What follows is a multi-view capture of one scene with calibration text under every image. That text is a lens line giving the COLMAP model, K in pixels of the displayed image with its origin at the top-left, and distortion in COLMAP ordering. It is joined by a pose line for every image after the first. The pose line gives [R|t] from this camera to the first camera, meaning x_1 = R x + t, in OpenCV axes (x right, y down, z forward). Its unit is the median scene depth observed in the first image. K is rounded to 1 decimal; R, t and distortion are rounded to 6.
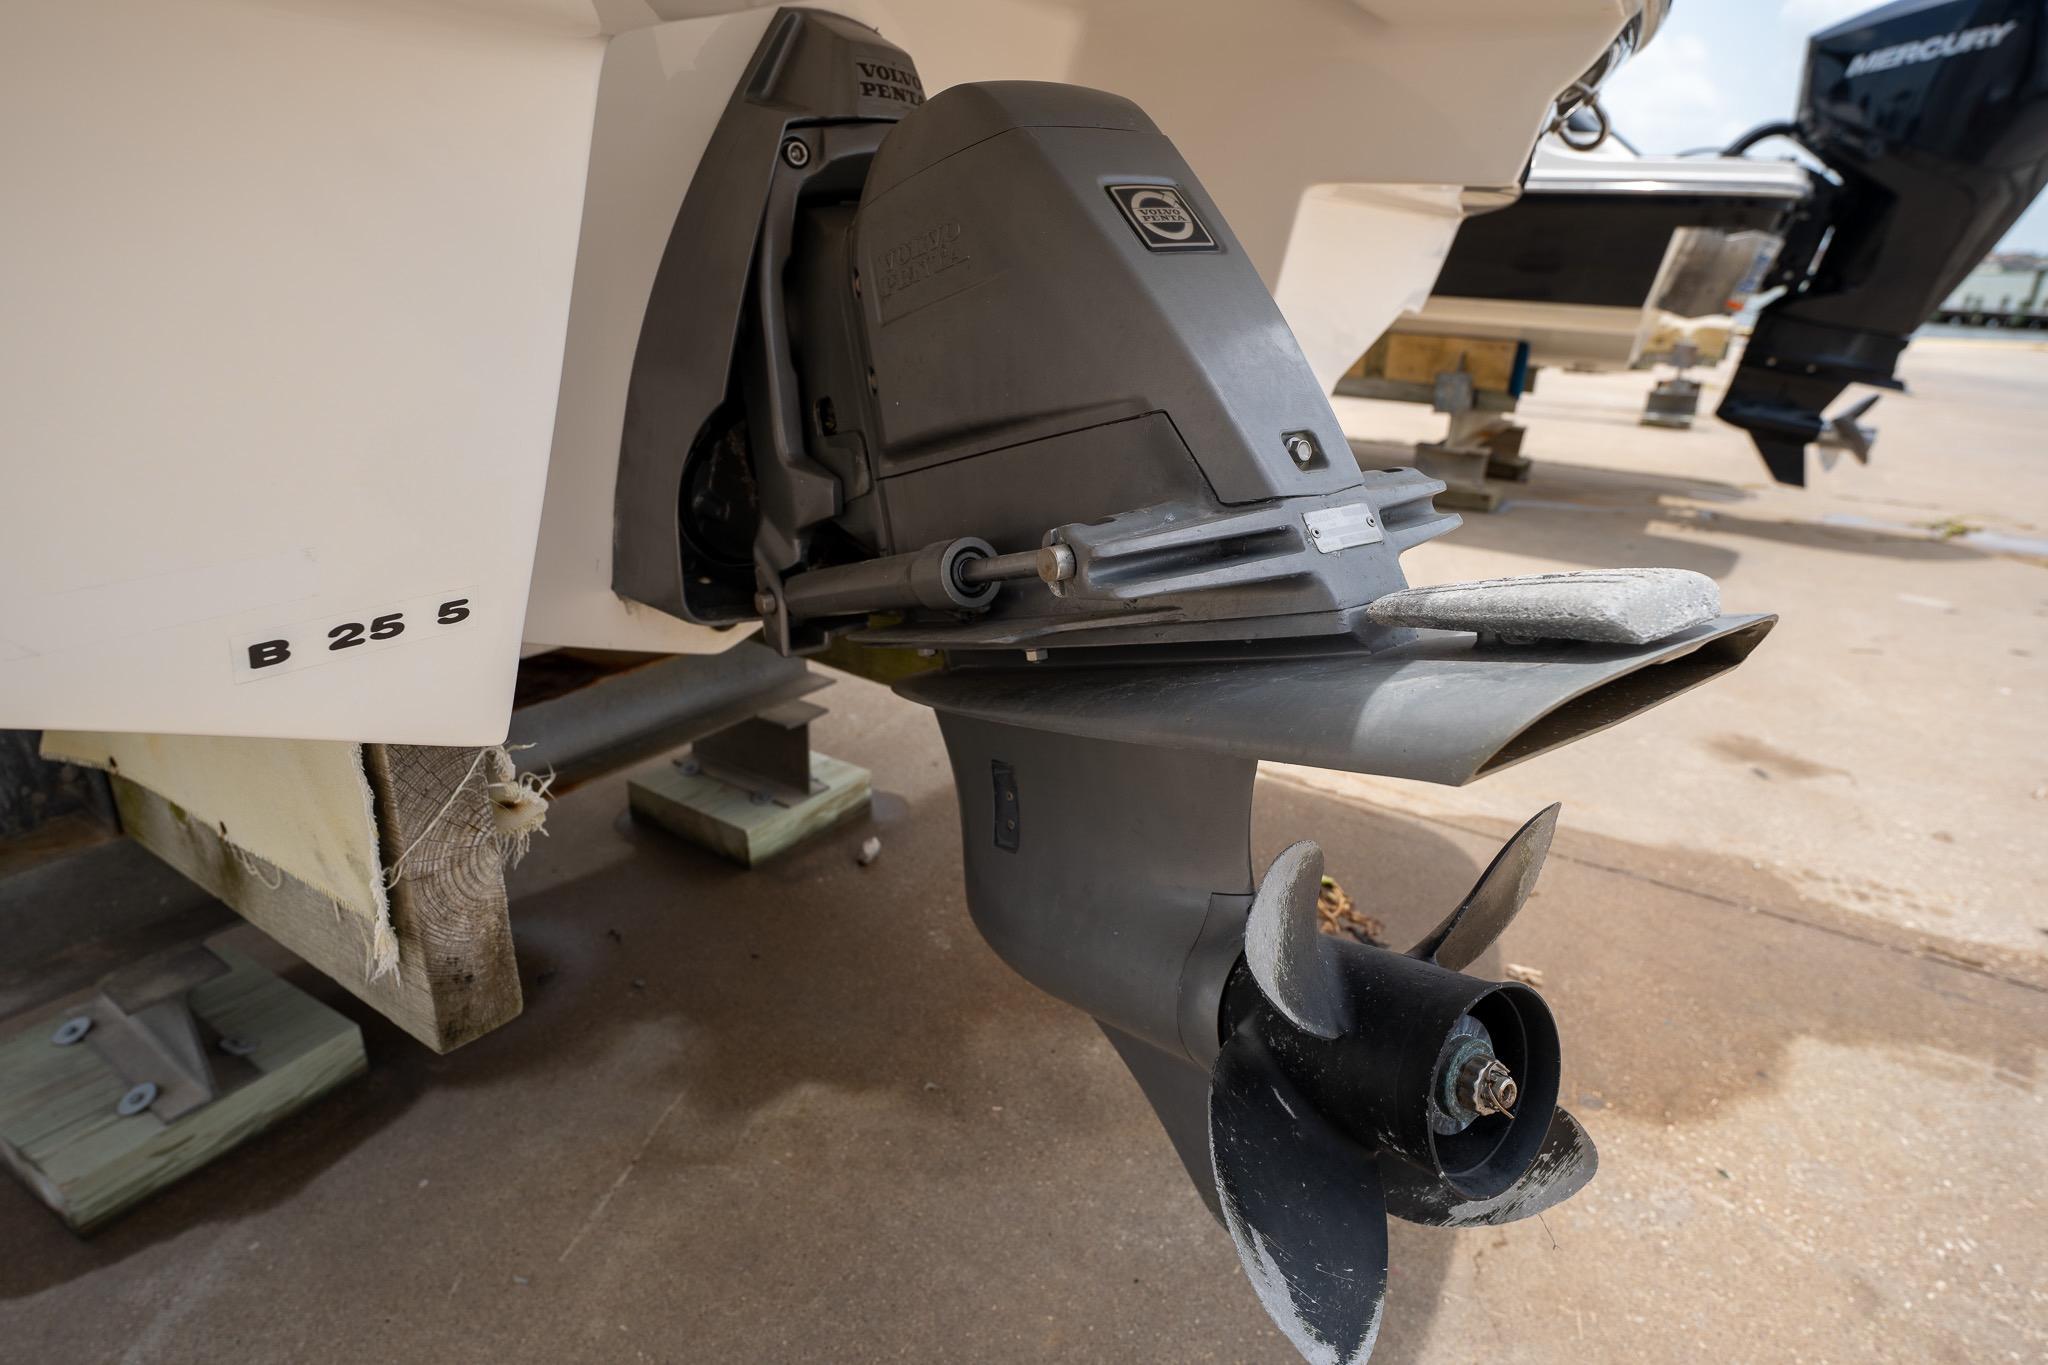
lens RADIAL K [[1104.7, 0, 1013.6], [0, 1104.7, 688.9], [0, 0, 1]] dist [-0.000887, -0.000600]
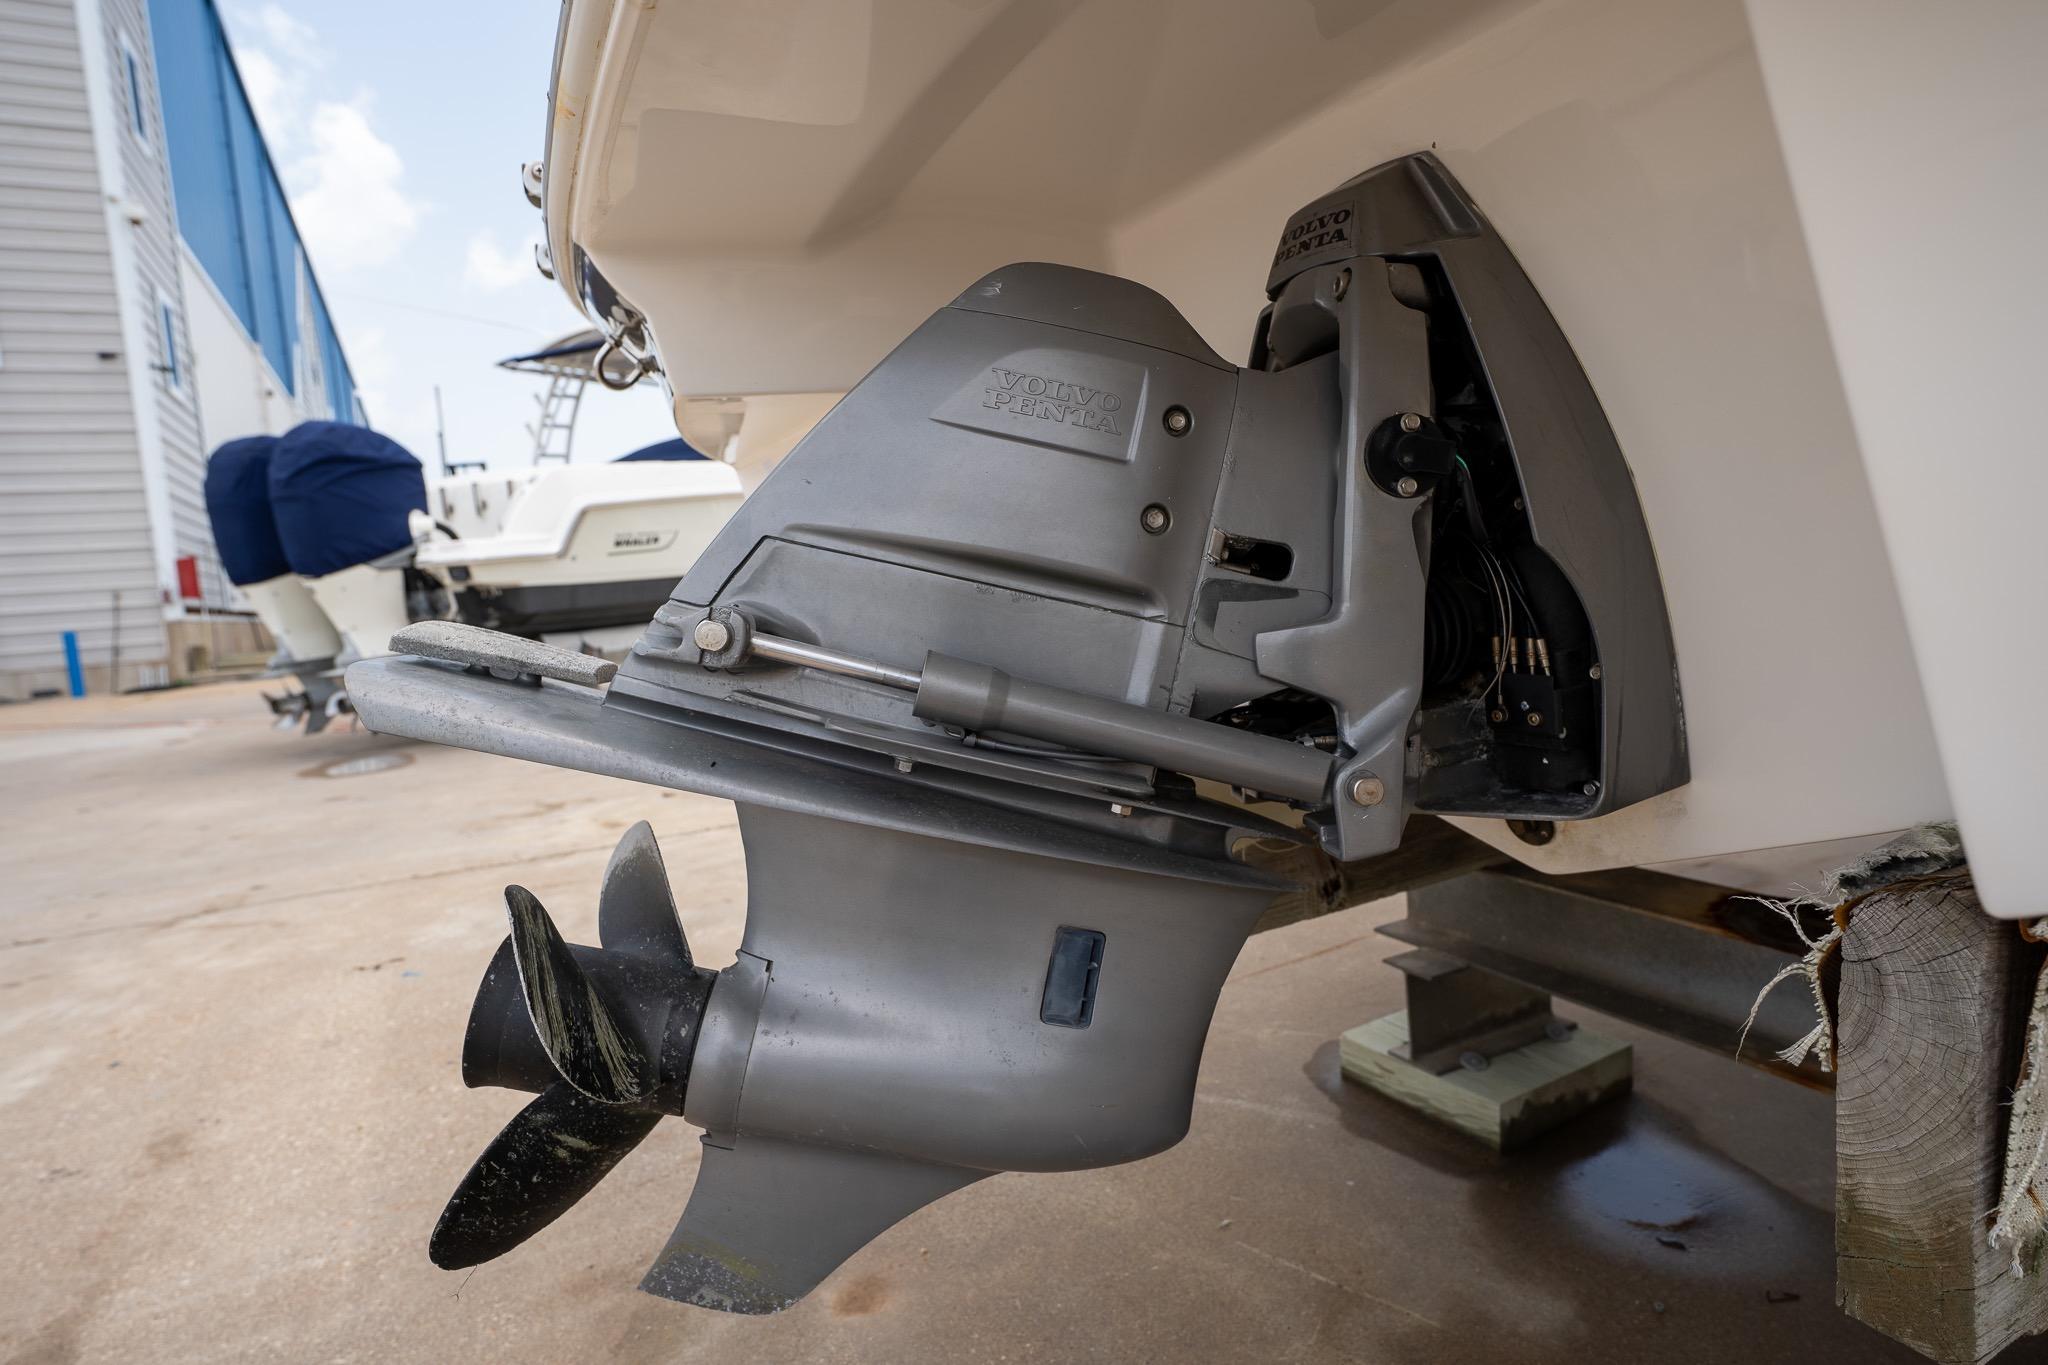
lens RADIAL K [[1104.7, 0, 1030.1], [0, 1104.7, 688.9], [0, 0, 1]] dist [-0.000887, -0.000600]
pose [[-0.486121, 0.092220, -0.869012, 0.180764], [-0.267738, 0.930879, 0.248557, -0.075671], [0.831867, 0.353497, -0.427828, 0.284125]]
